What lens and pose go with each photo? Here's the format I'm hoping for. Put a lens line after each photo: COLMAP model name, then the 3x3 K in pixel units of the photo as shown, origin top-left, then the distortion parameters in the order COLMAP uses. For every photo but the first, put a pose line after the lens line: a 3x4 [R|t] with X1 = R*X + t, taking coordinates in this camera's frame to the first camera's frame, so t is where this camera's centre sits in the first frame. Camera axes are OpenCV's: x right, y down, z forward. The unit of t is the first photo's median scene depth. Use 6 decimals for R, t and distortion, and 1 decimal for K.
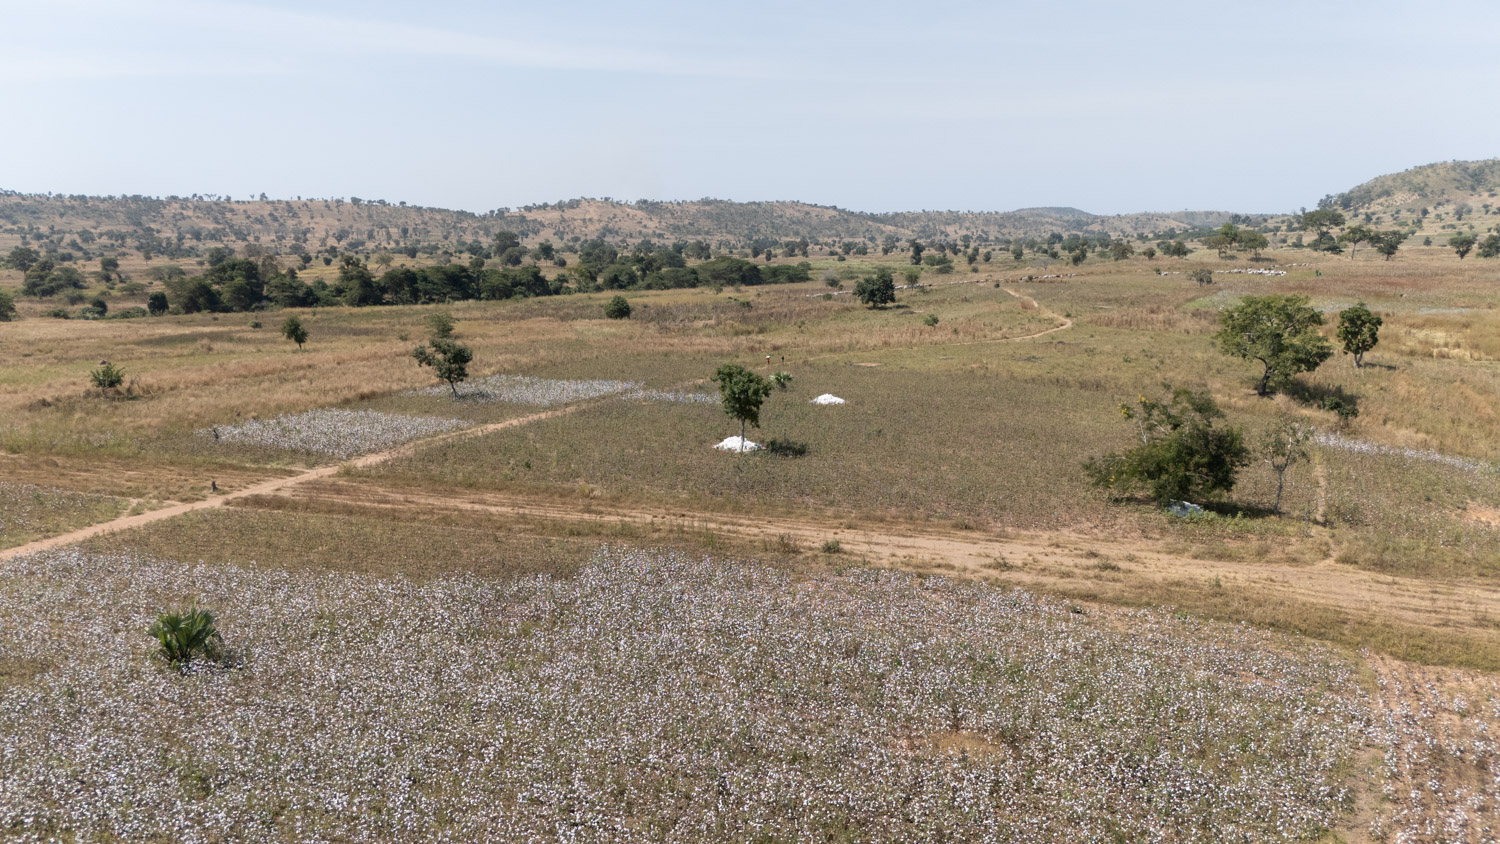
lens RADIAL K [[1103.8, 0, 757.5], [0, 1103.8, 424.8], [0, 0, 1]] dist [0.064653, -0.060845]
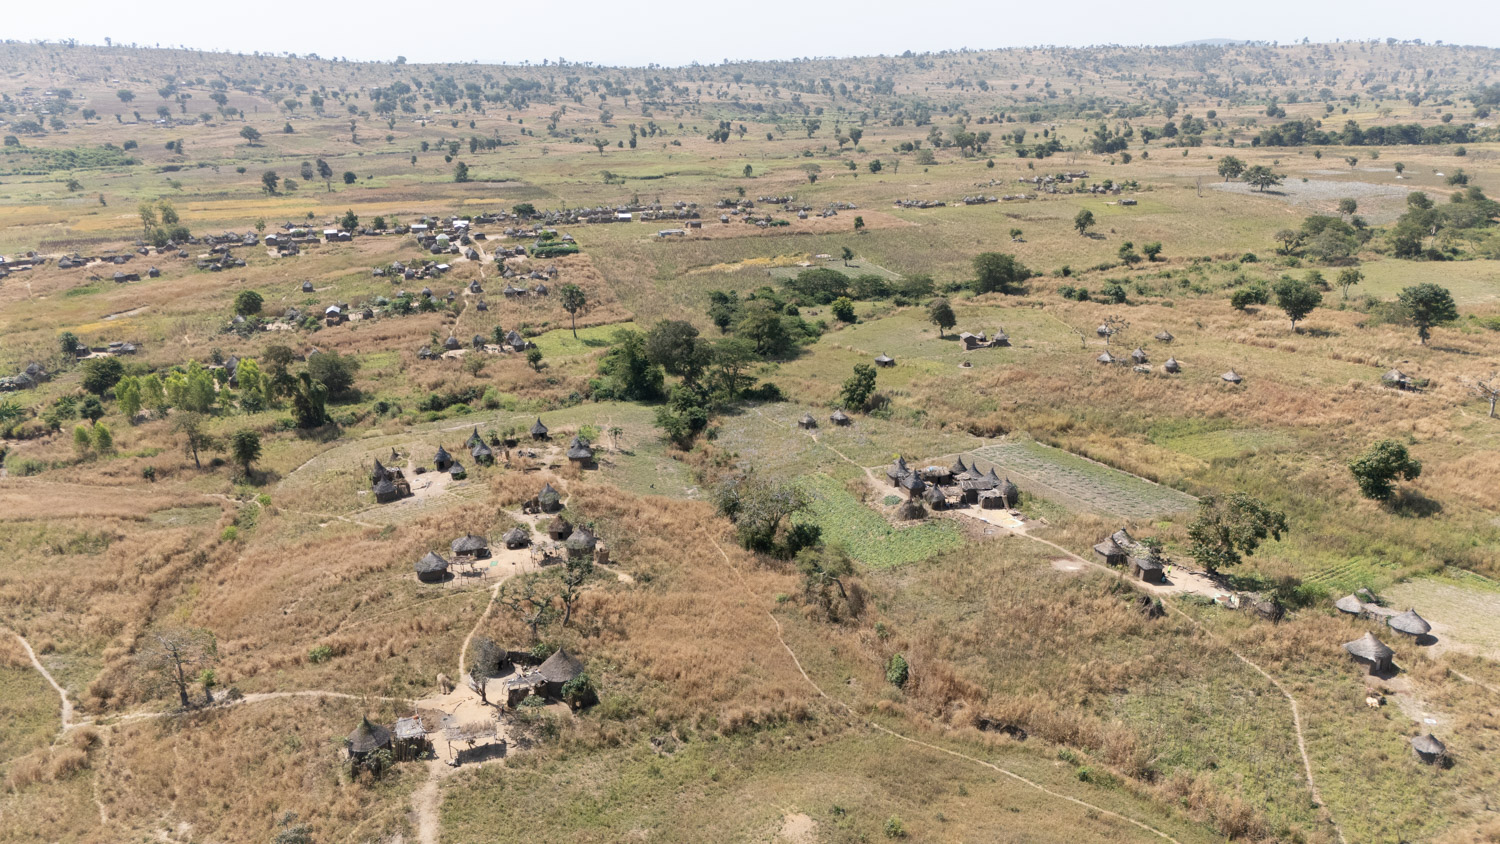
lens RADIAL K [[1103.8, 0, 760.2], [0, 1103.8, 416.2], [0, 0, 1]] dist [0.064653, -0.060845]
pose [[0.669668, 0.218652, -0.709743, 0.096600], [-0.117479, 0.974833, 0.189473, 0.022975], [0.733309, -0.043504, 0.678502, -0.240999]]
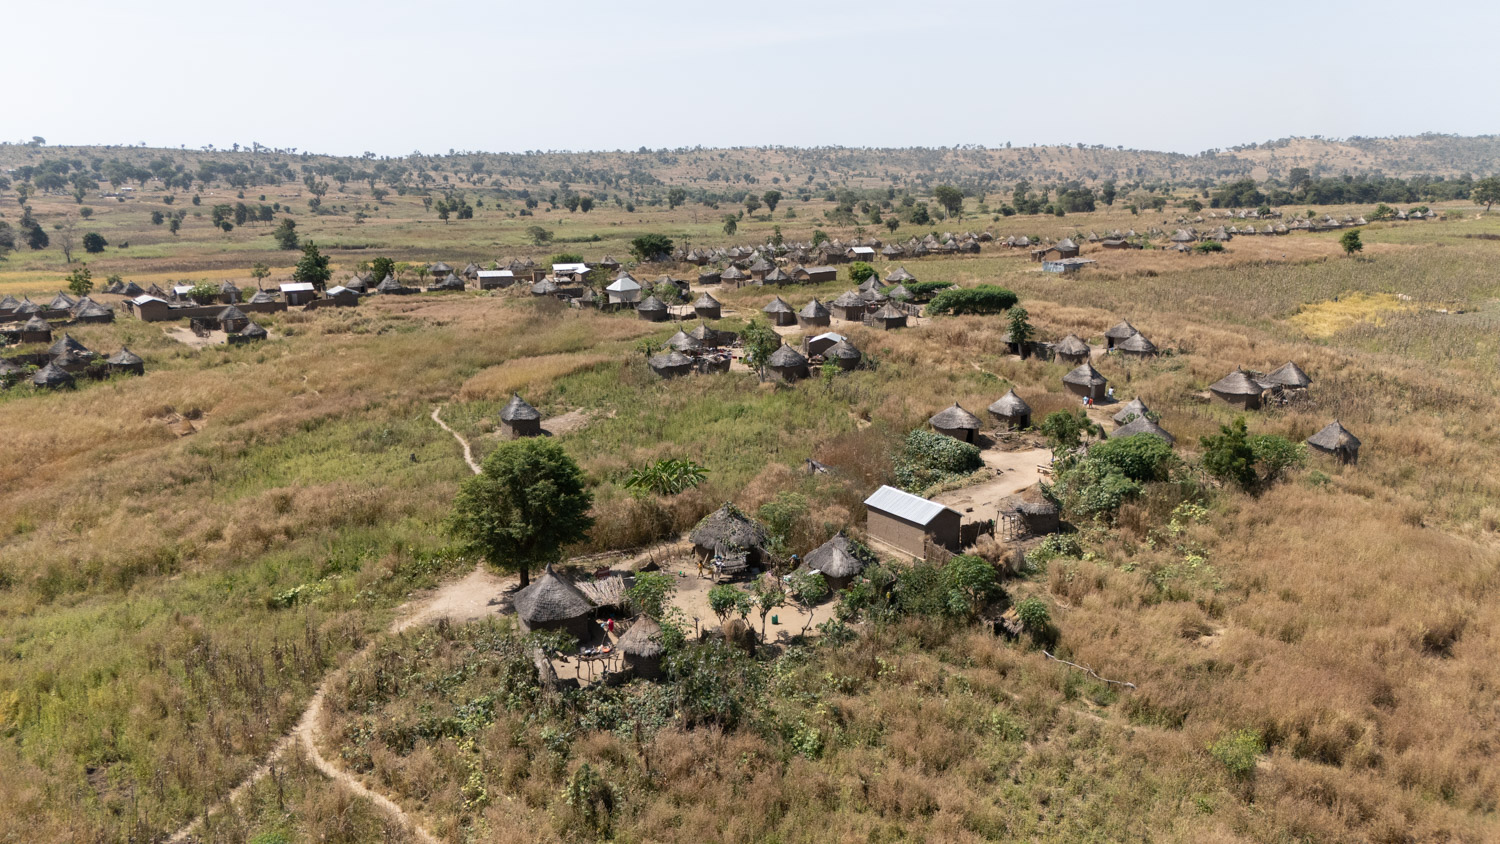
lens RADIAL K [[1103.8, 0, 760.7], [0, 1103.8, 420.9], [0, 0, 1]] dist [0.064653, -0.060845]
pose [[0.856920, 0.105773, -0.504479, -0.033658], [-0.082338, 0.994241, 0.068599, 0.039100], [0.508830, -0.017246, 0.860694, -0.213237]]
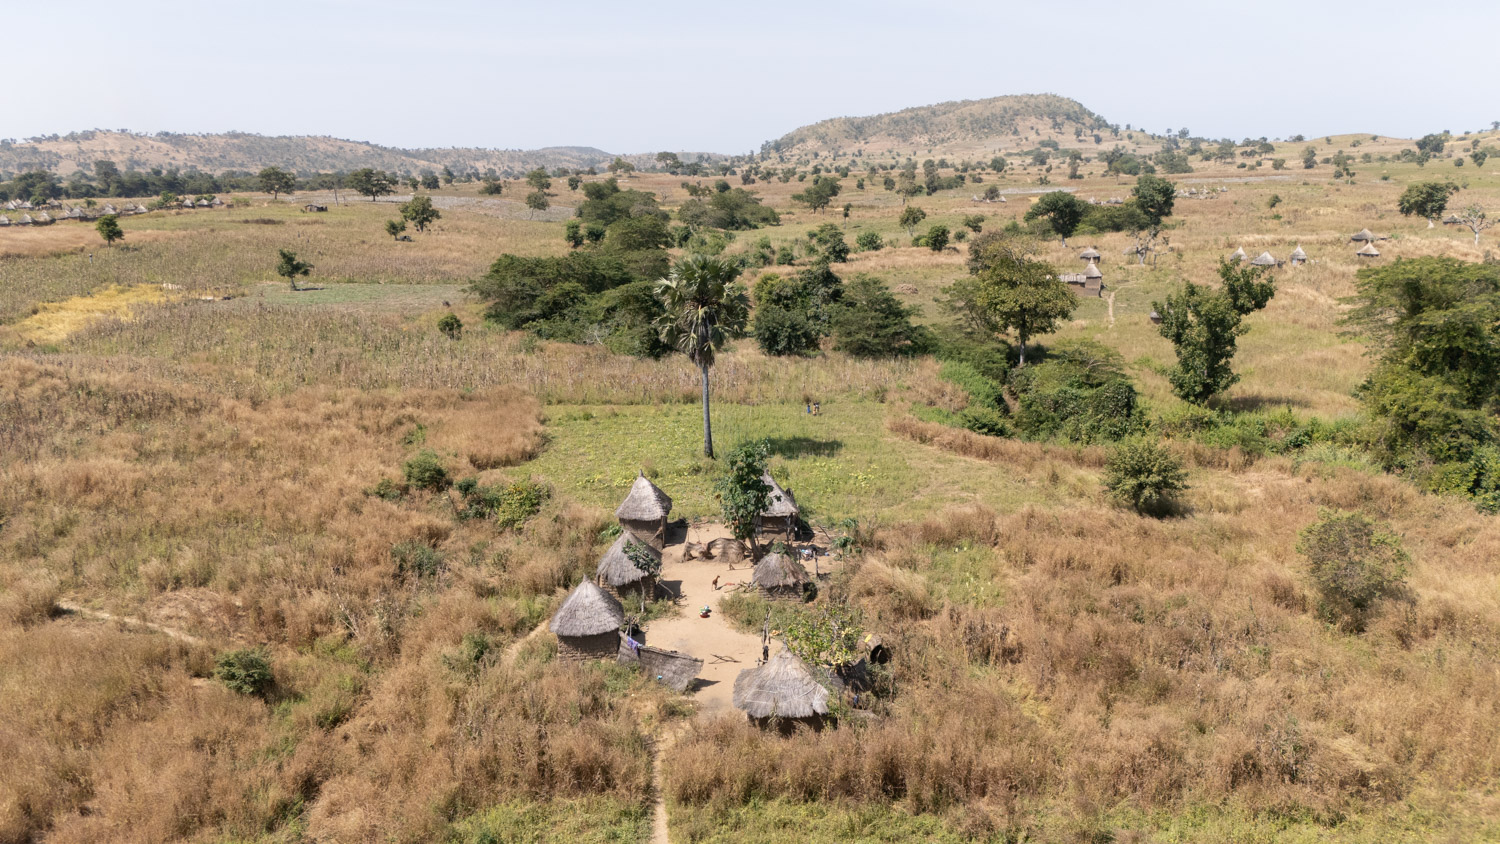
lens RADIAL K [[1103.8, 0, 752.9], [0, 1103.8, 418.8], [0, 0, 1]] dist [0.064653, -0.060845]
pose [[0.920545, -0.084248, 0.381443, -0.028310], [0.065830, 0.995958, 0.061105, 0.038464], [-0.385049, -0.031139, 0.922371, -0.199830]]
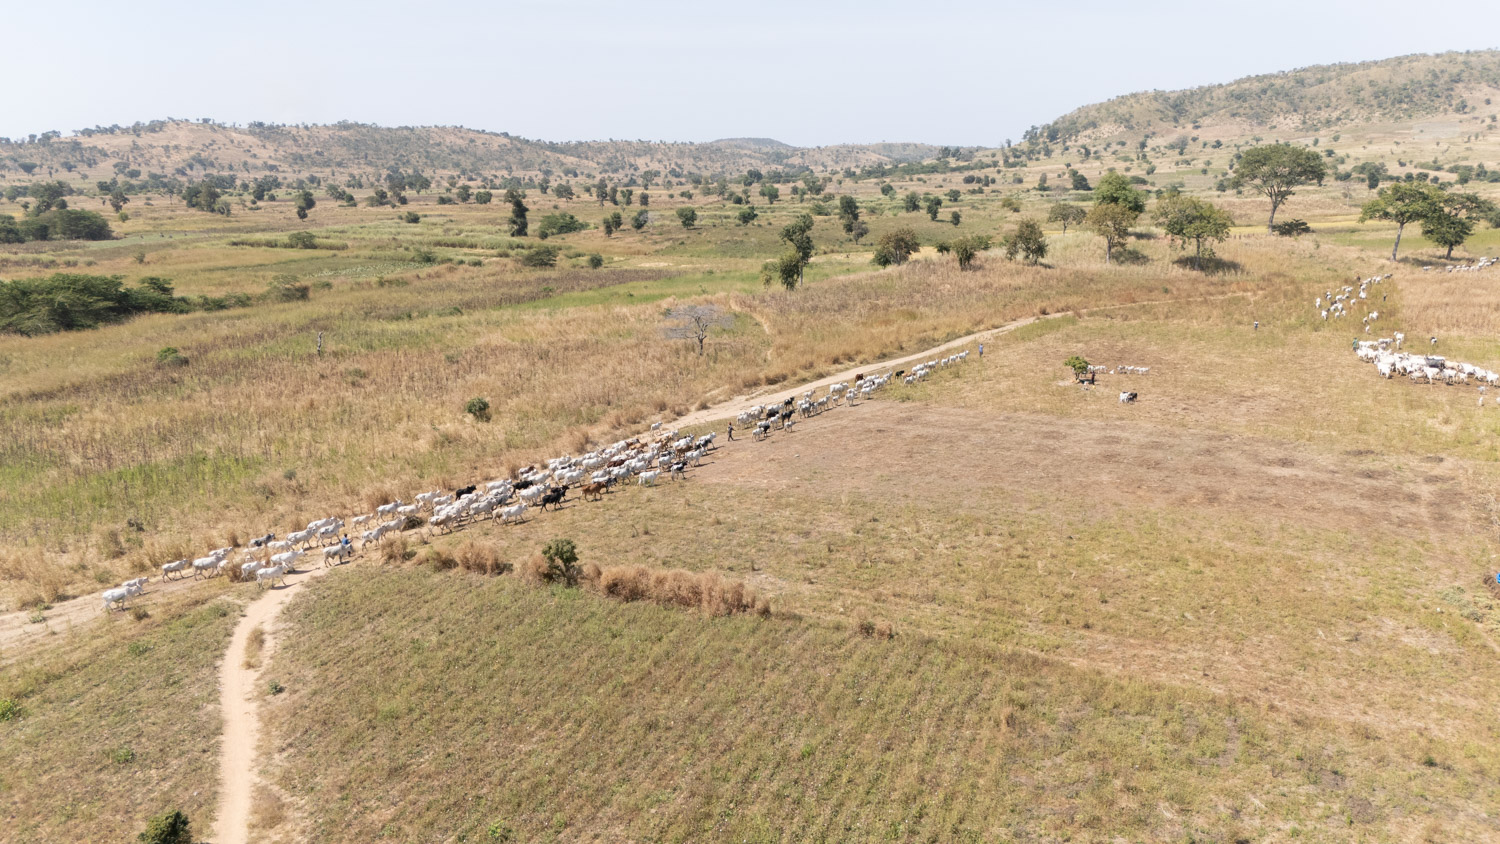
lens RADIAL K [[1103.8, 0, 758.1], [0, 1103.8, 419.9], [0, 0, 1]] dist [0.064653, -0.060845]
pose [[0.966267, -0.058917, 0.250714, 0.041616], [0.044662, 0.997065, 0.062175, -0.028998], [-0.253641, -0.048881, 0.966063, 0.149584]]
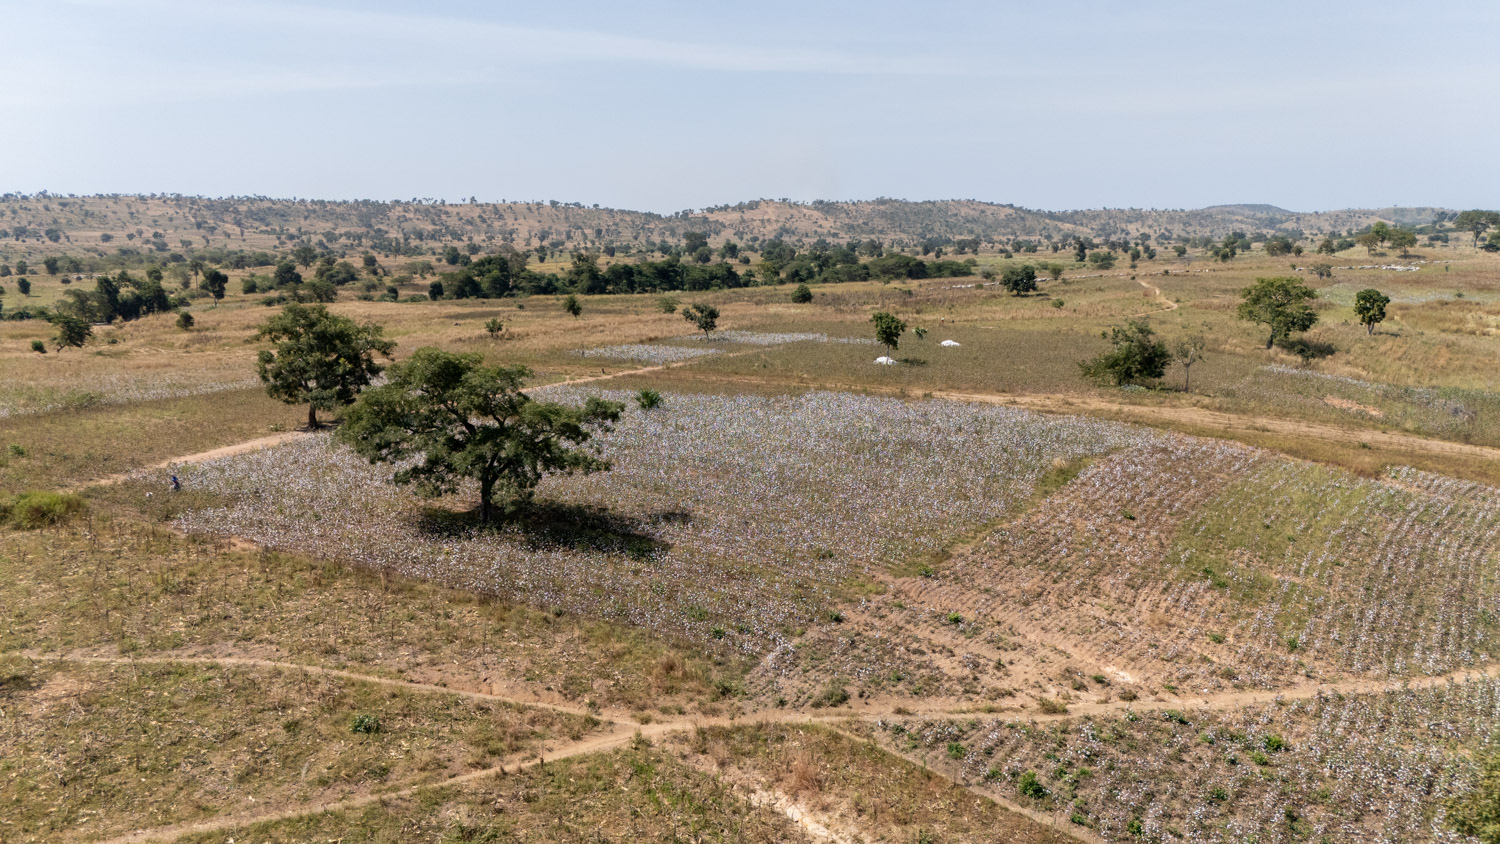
lens RADIAL K [[1103.8, 0, 756.7], [0, 1103.8, 428.1], [0, 0, 1]] dist [0.064653, -0.060845]
pose [[0.987890, 0.025848, -0.152987, 0.002270], [-0.025290, 0.999665, 0.005592, 0.005438], [0.153080, -0.001655, 0.988212, -0.032277]]
